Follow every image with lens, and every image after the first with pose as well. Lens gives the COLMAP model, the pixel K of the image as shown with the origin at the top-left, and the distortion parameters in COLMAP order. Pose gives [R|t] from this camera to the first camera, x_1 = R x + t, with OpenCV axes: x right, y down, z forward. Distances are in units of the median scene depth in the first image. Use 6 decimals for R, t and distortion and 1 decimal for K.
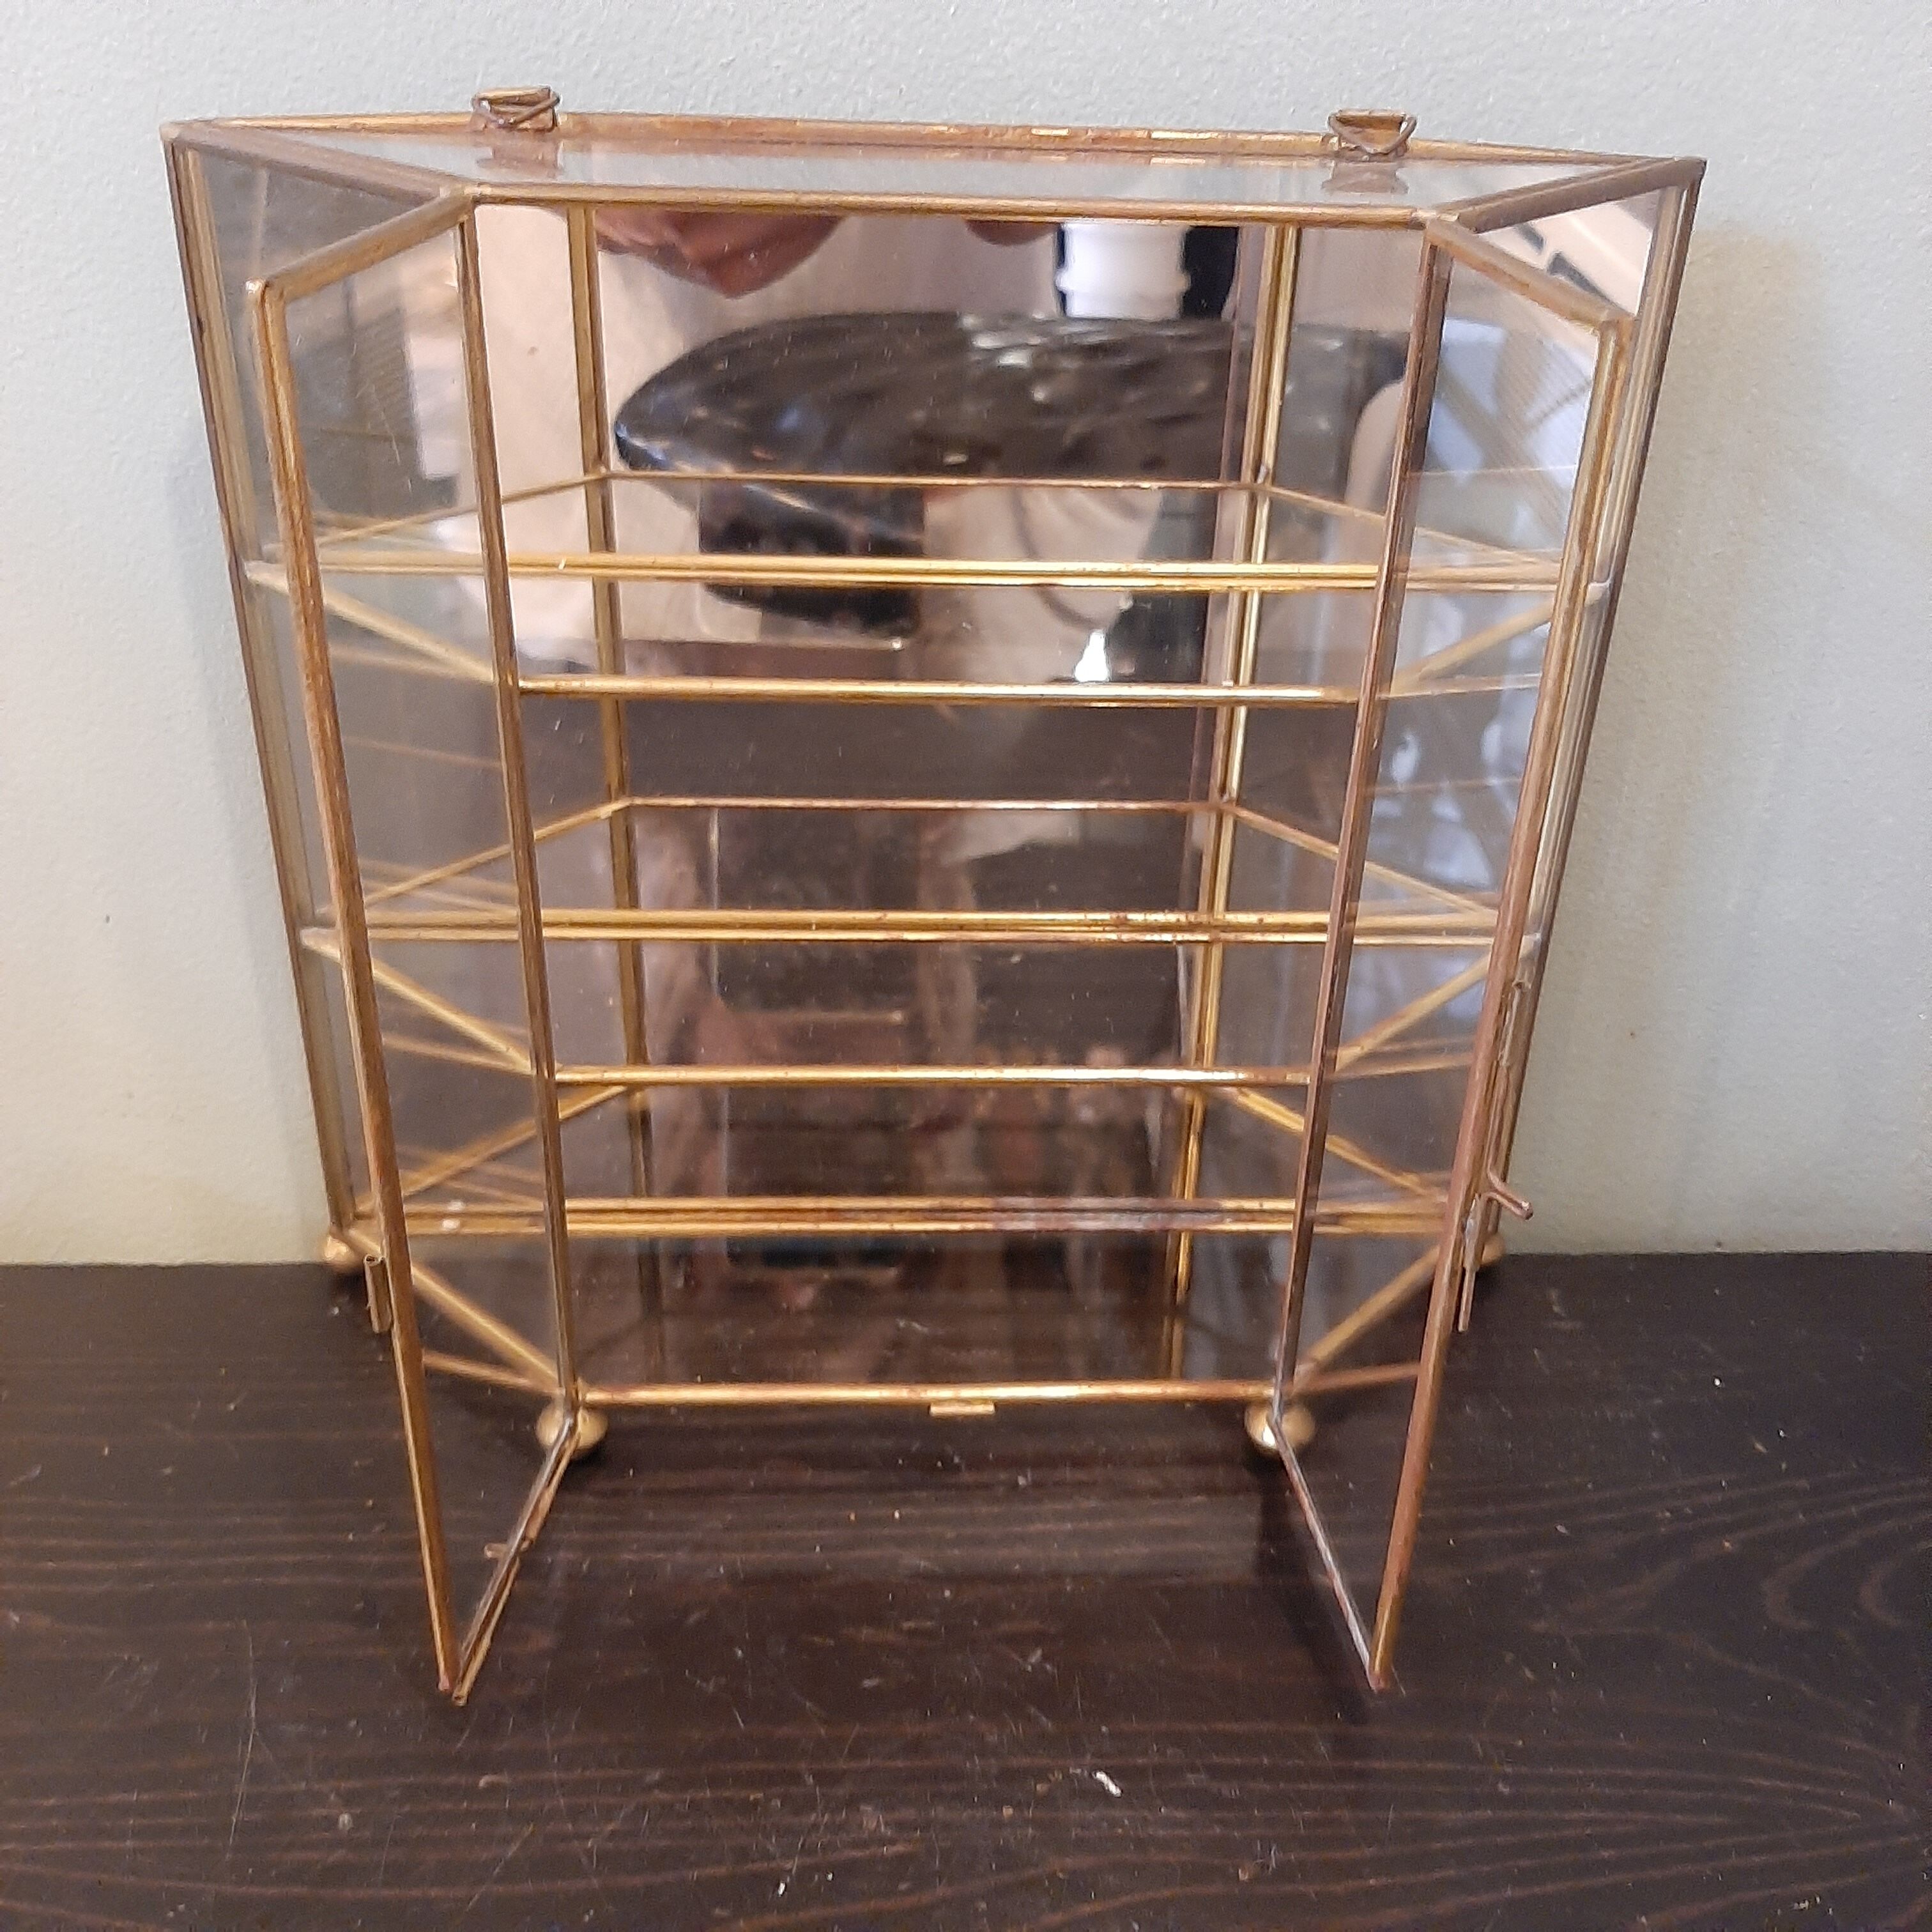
lens RADIAL K [[2039.7, 0, 1005.3], [0, 2039.7, 962.6], [0, 0, 1]] dist [0.048391, -0.143157]
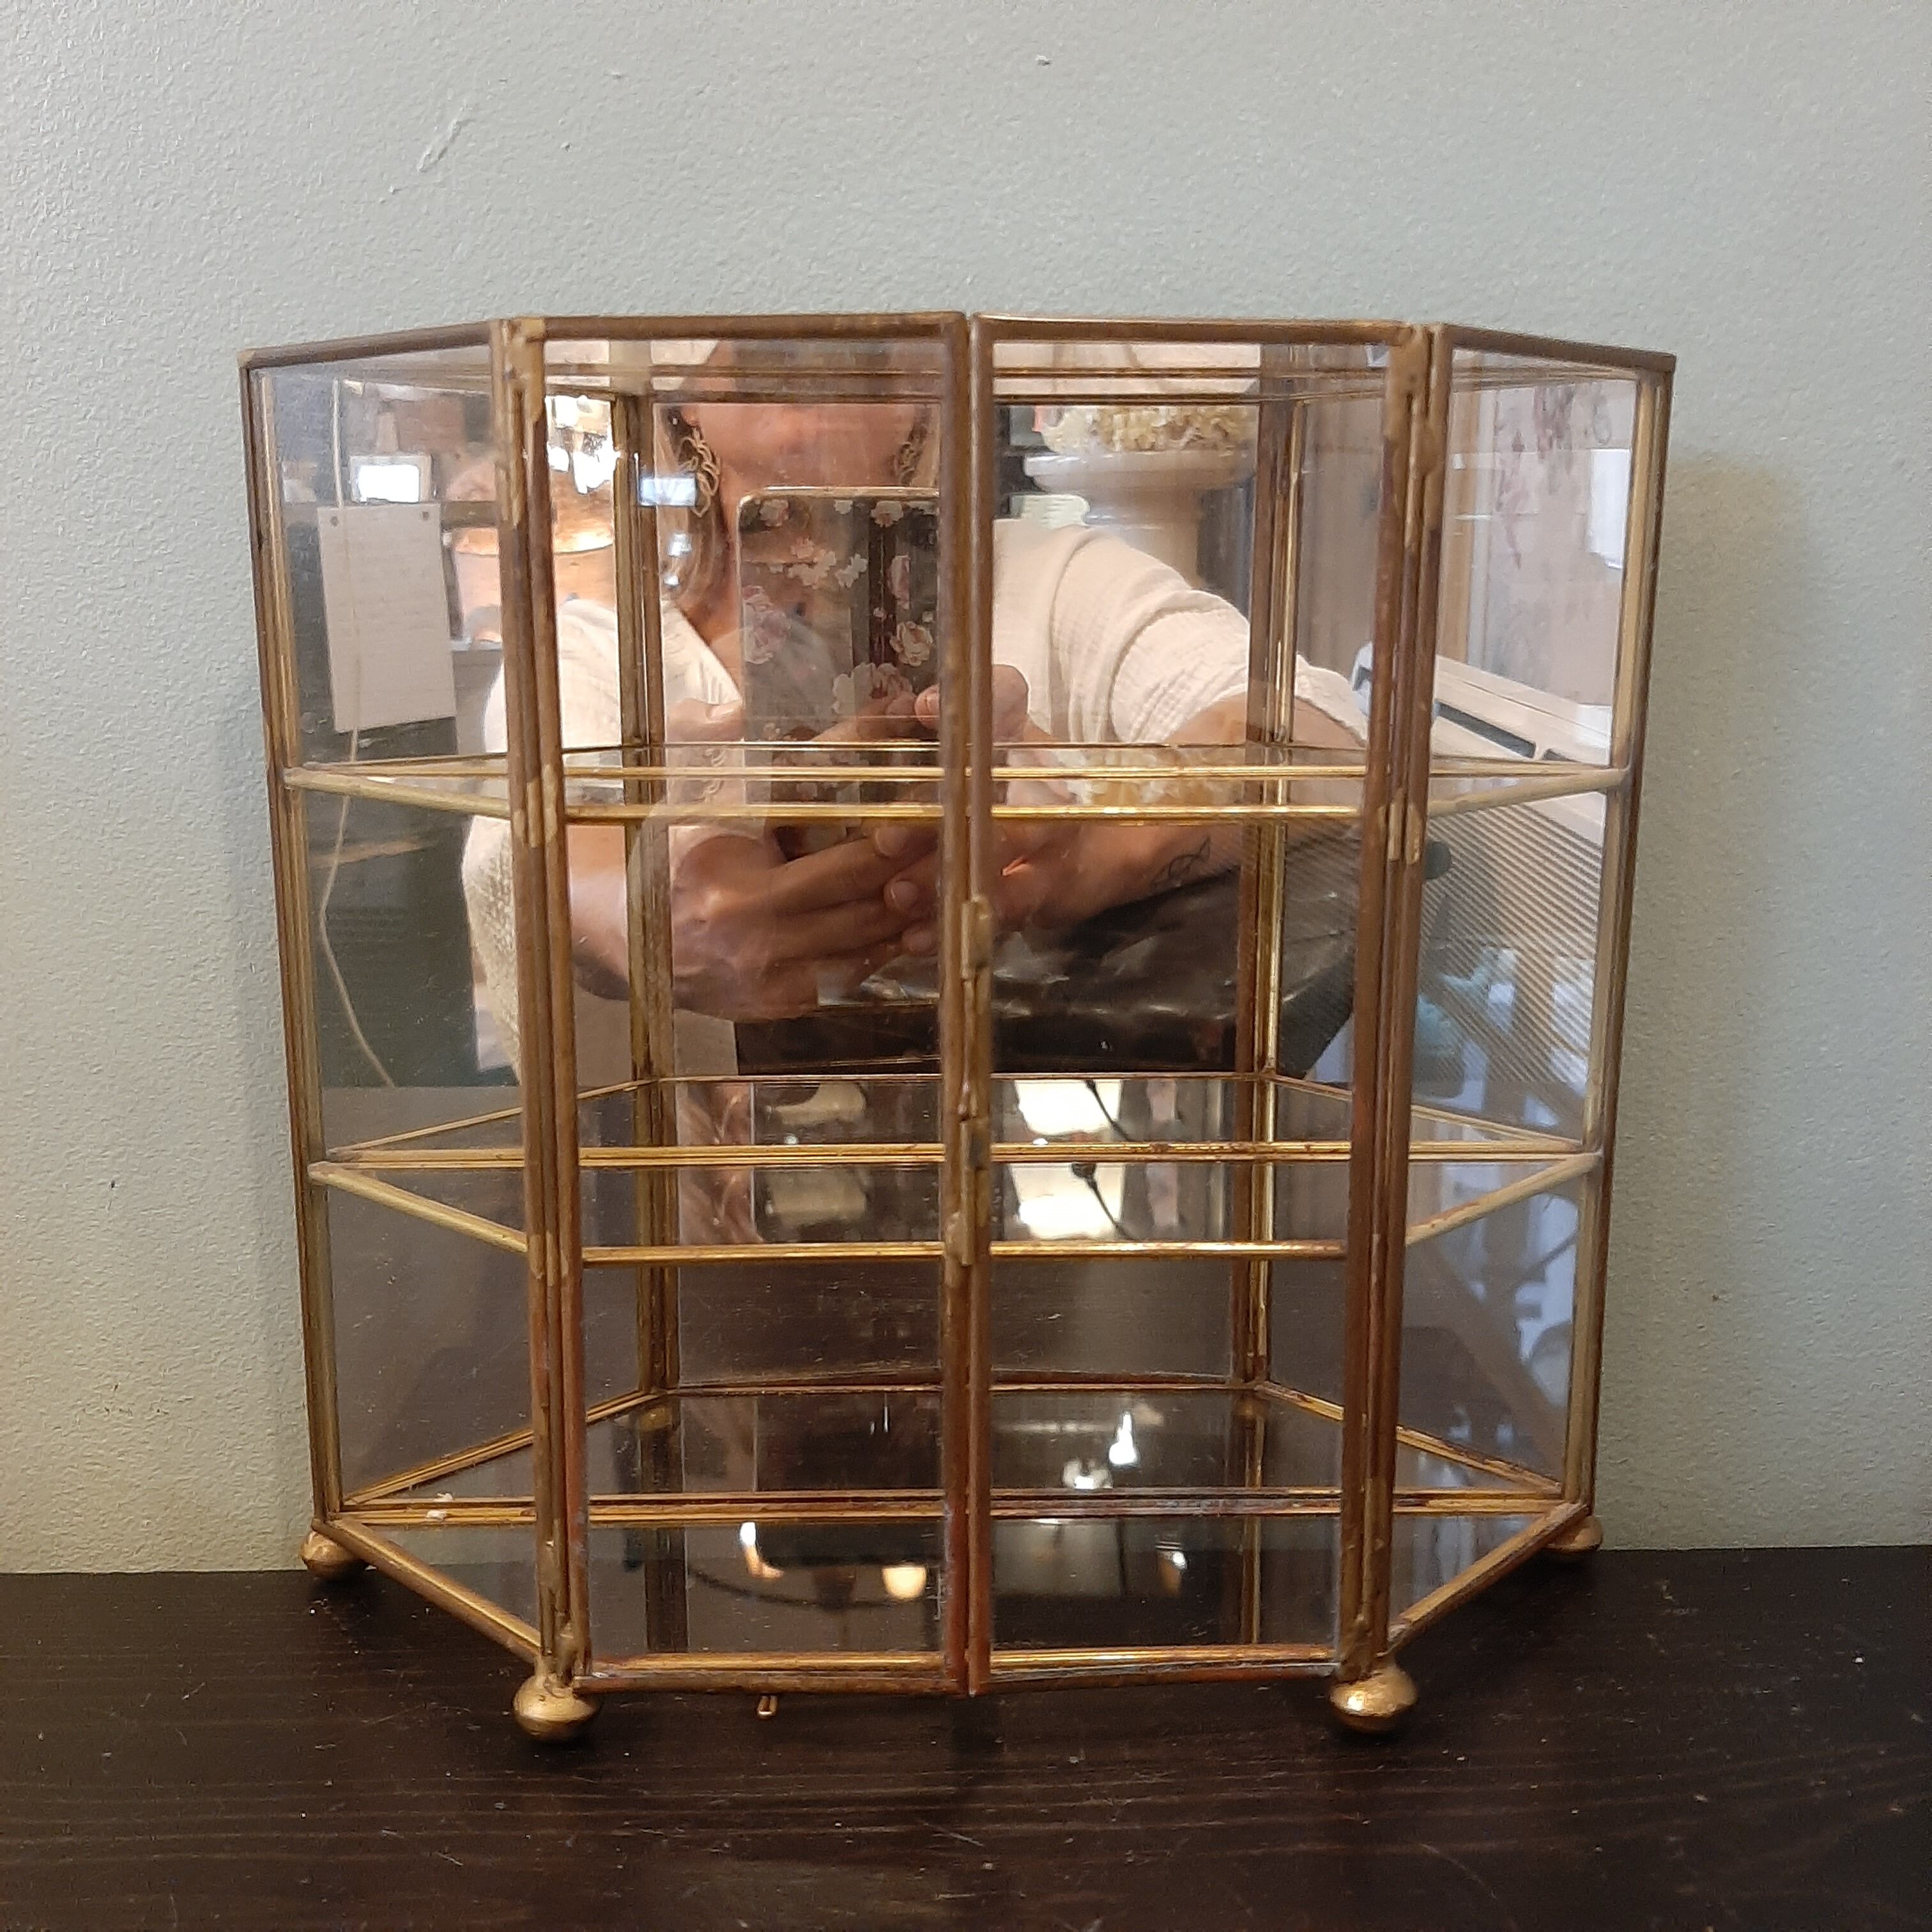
lens RADIAL K [[2029.8, 0, 1007.5], [0, 2029.8, 966.3], [0, 0, 1]] dist [0.032720, -0.087463]
pose [[0.999540, -0.025346, -0.016637, 0.003021], [0.018964, 0.950813, -0.309186, 0.221351], [0.023656, 0.308728, 0.950856, 0.075531]]
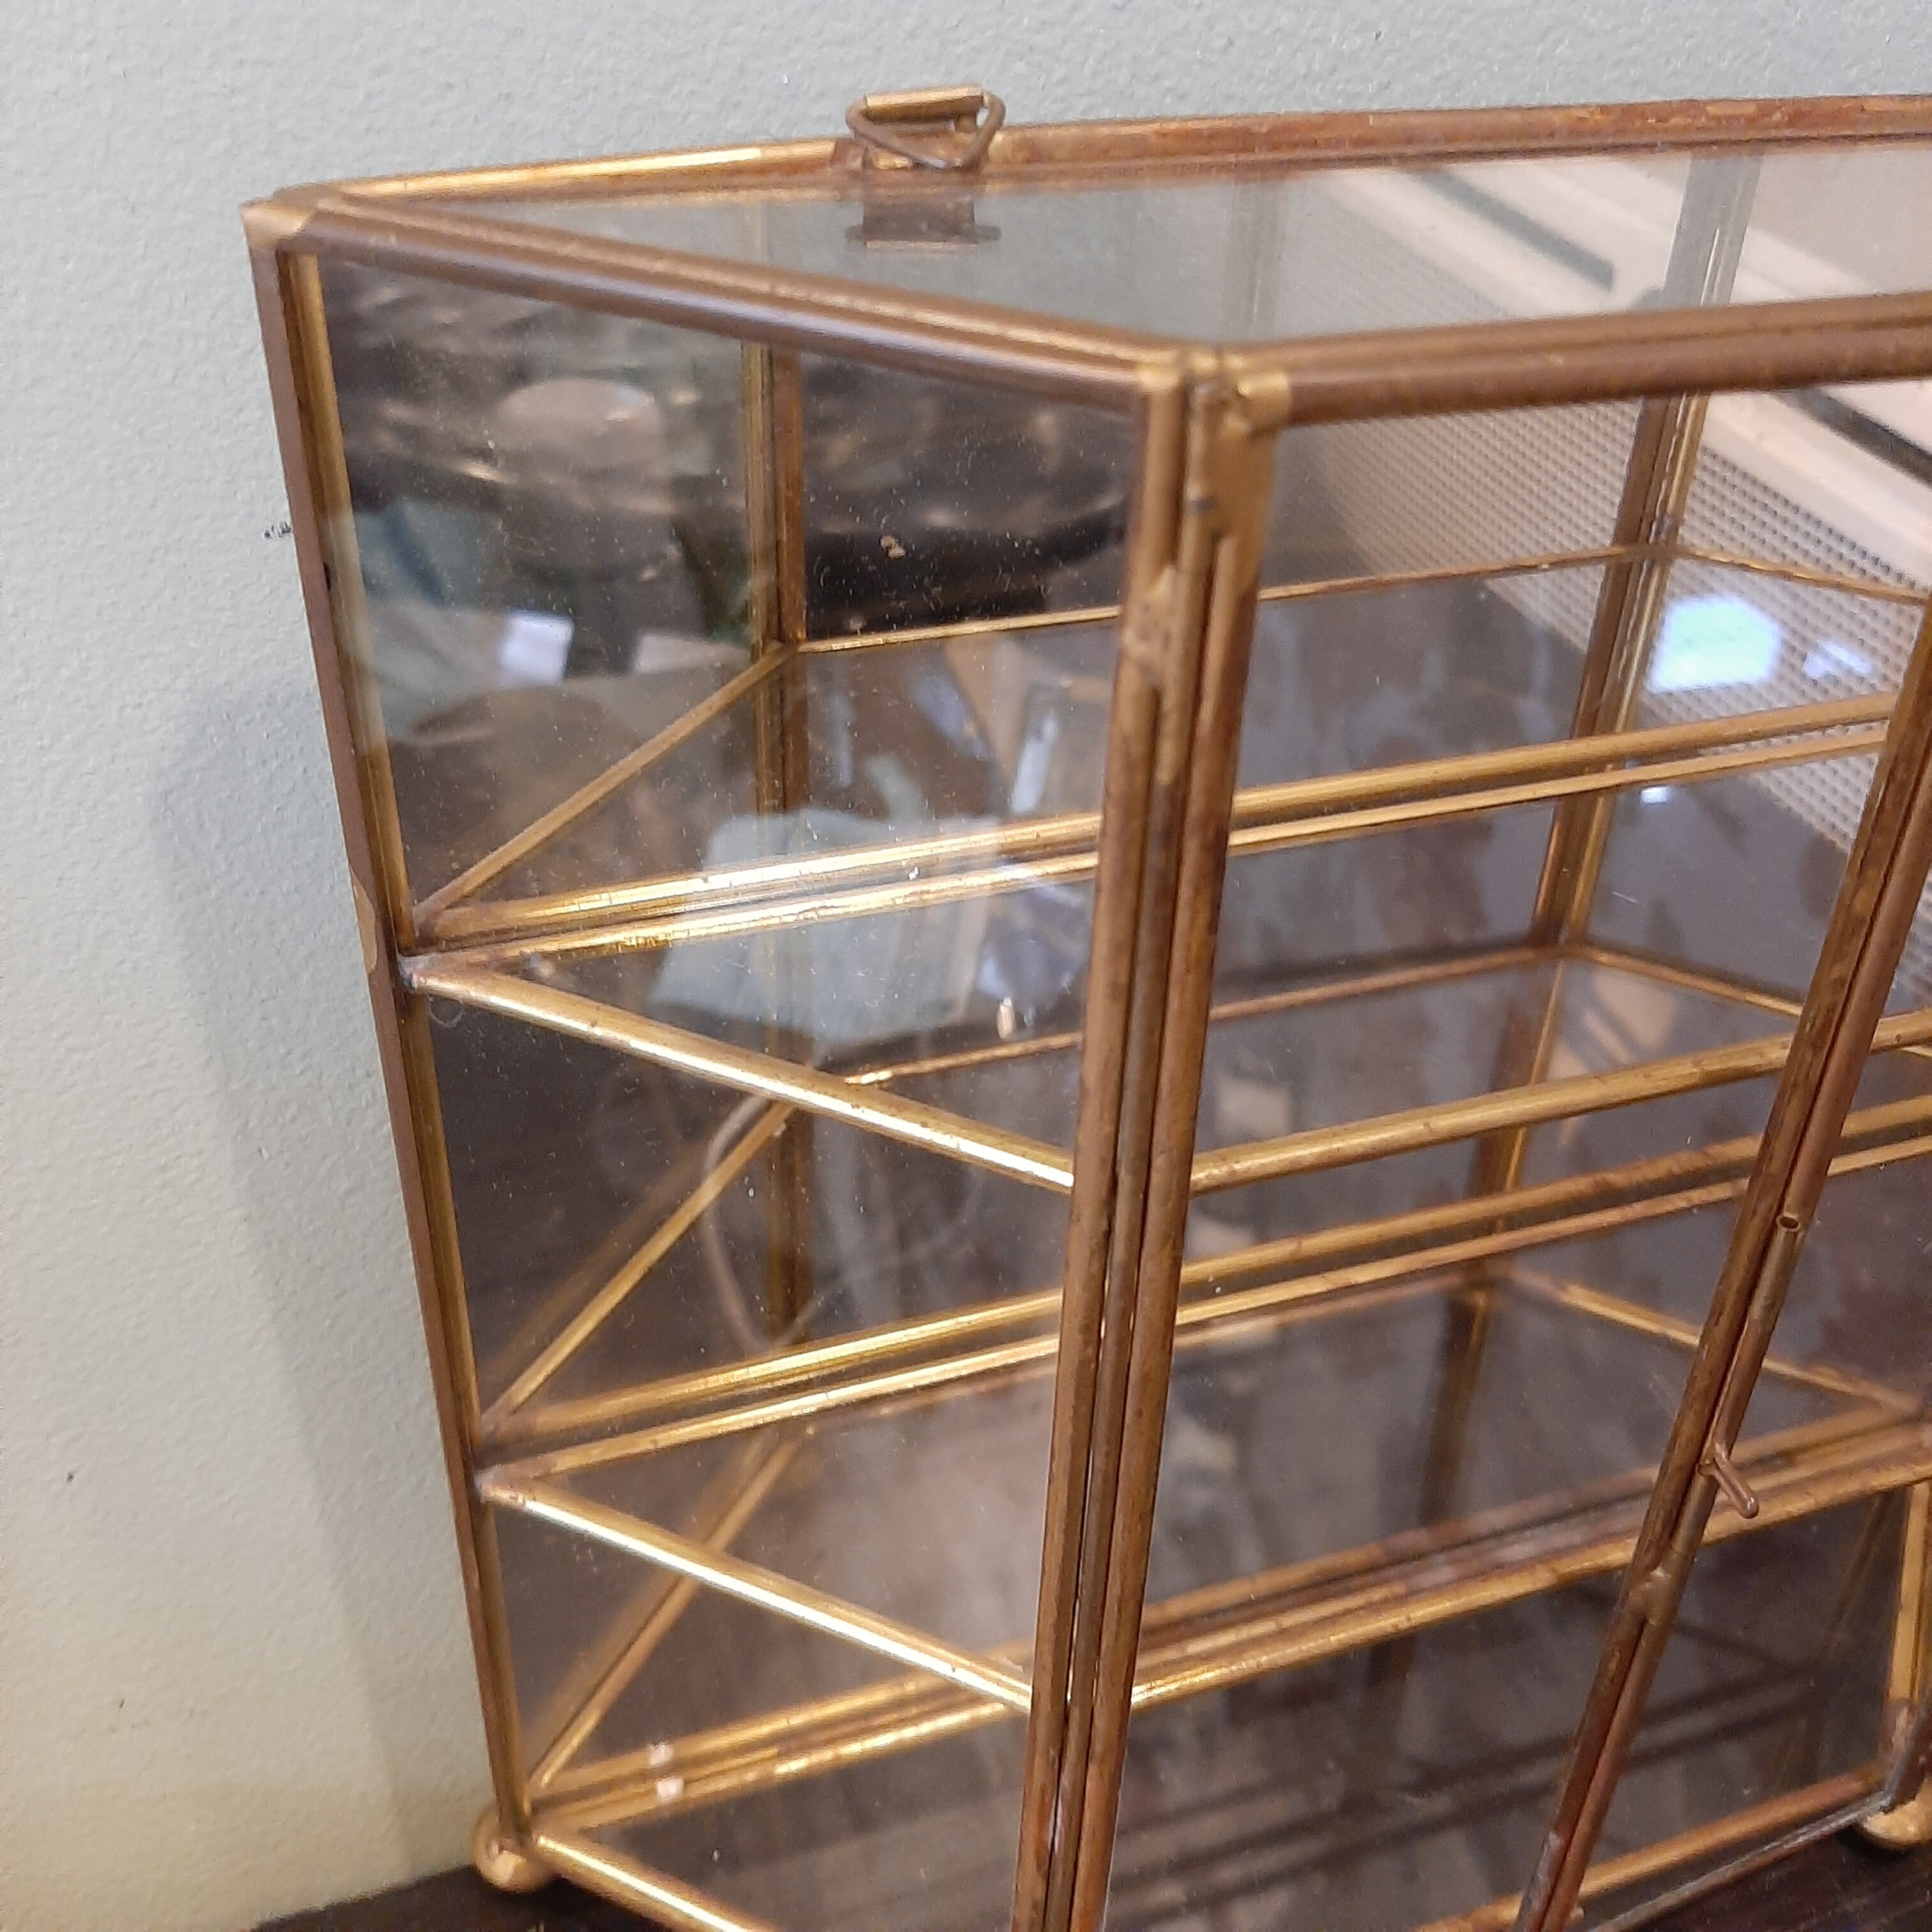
lens RADIAL K [[2039.7, 0, 1005.3], [0, 2039.7, 962.6], [0, 0, 1]] dist [0.048391, -0.143157]
pose [[0.954666, -0.162656, 0.249313, -0.357899], [0.140071, 0.984460, 0.105921, -0.233899], [-0.262667, -0.066198, 0.962613, 0.423180]]
